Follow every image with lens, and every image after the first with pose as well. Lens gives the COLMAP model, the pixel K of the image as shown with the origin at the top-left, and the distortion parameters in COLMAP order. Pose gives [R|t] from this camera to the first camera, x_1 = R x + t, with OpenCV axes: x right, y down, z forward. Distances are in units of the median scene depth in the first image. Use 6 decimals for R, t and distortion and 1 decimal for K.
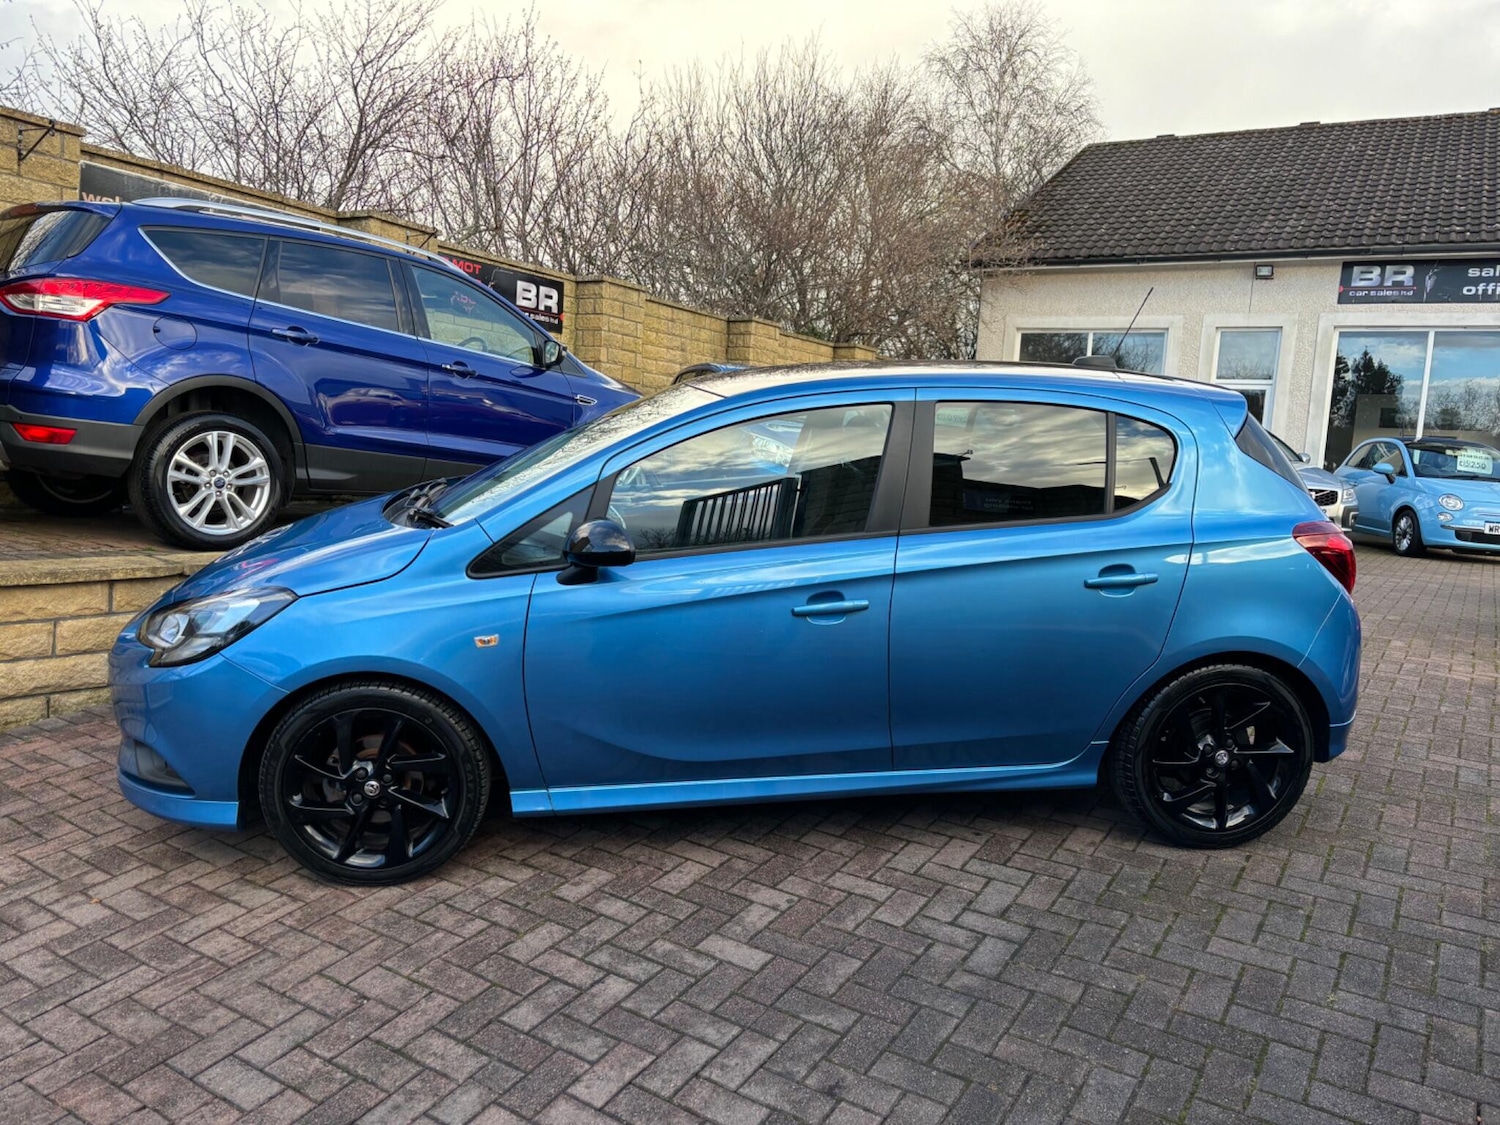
lens RADIAL K [[1115.3, 0, 744.9], [0, 1115.3, 561.0], [0, 0, 1]] dist [0.060921, -0.063831]
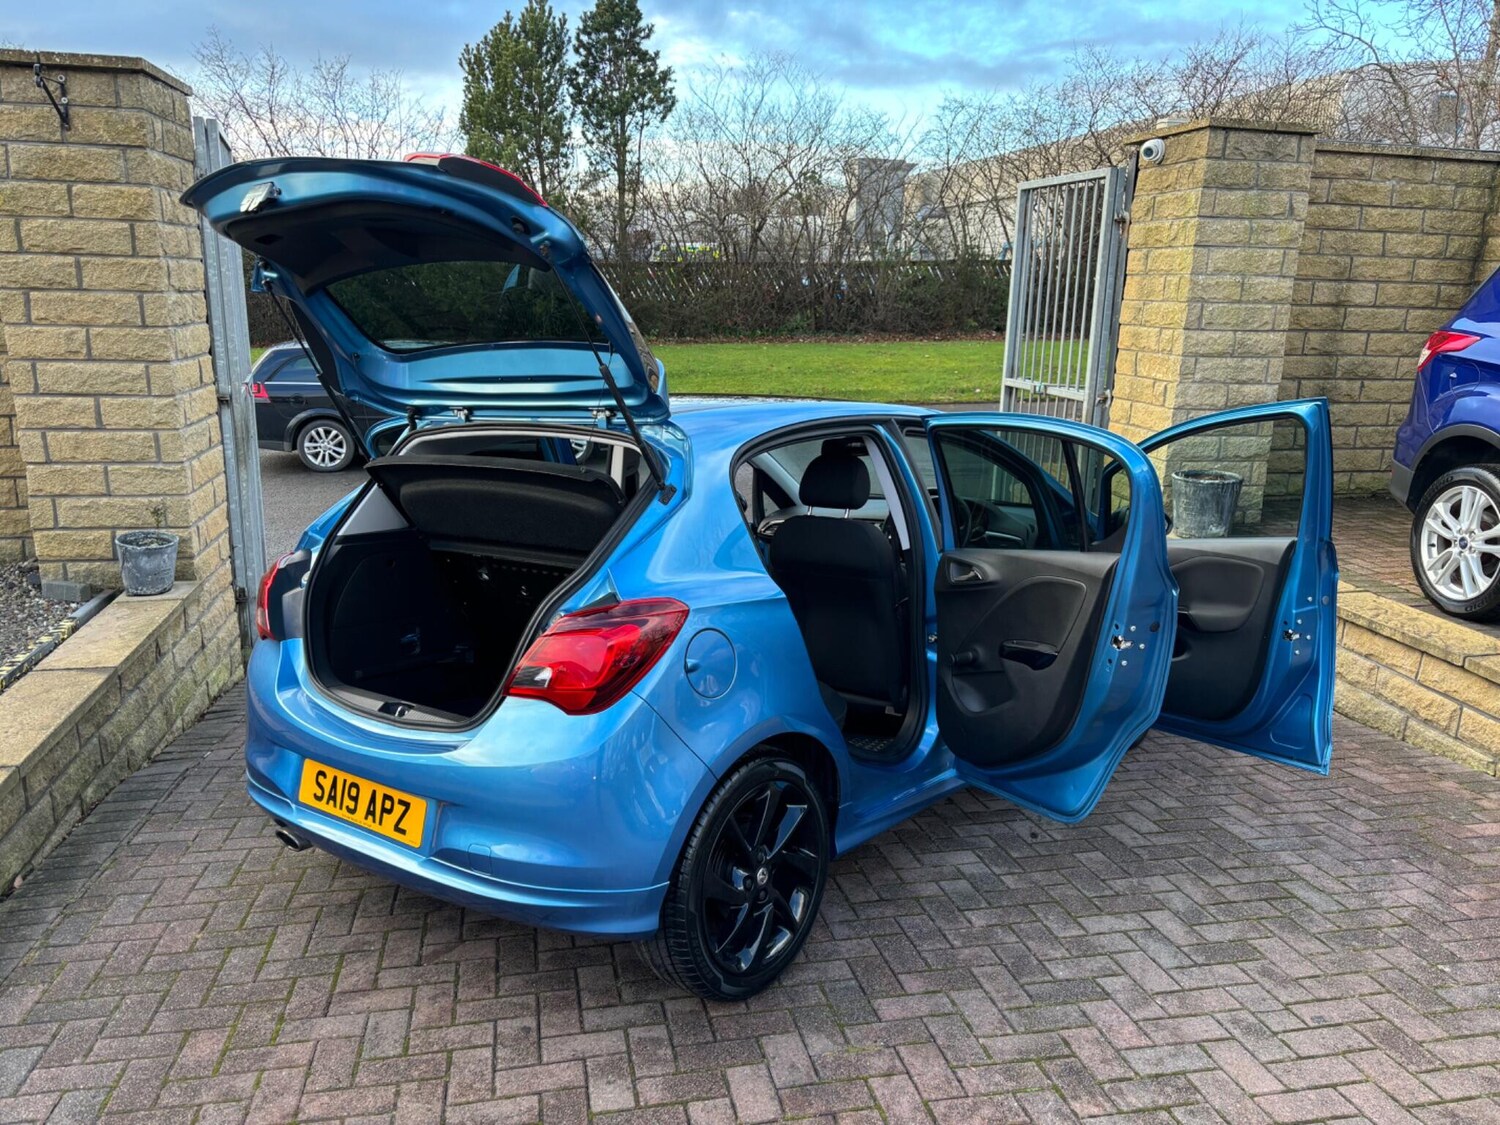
lens RADIAL K [[1142.0, 0, 739.9], [0, 1142.0, 567.5], [0, 0, 1]] dist [0.059083, -0.064221]
pose [[-0.721041, 0.084360, -0.687738, 0.914116], [-0.146120, 0.951726, 0.269937, -0.340635], [0.677310, 0.295128, -0.673907, 1.950189]]
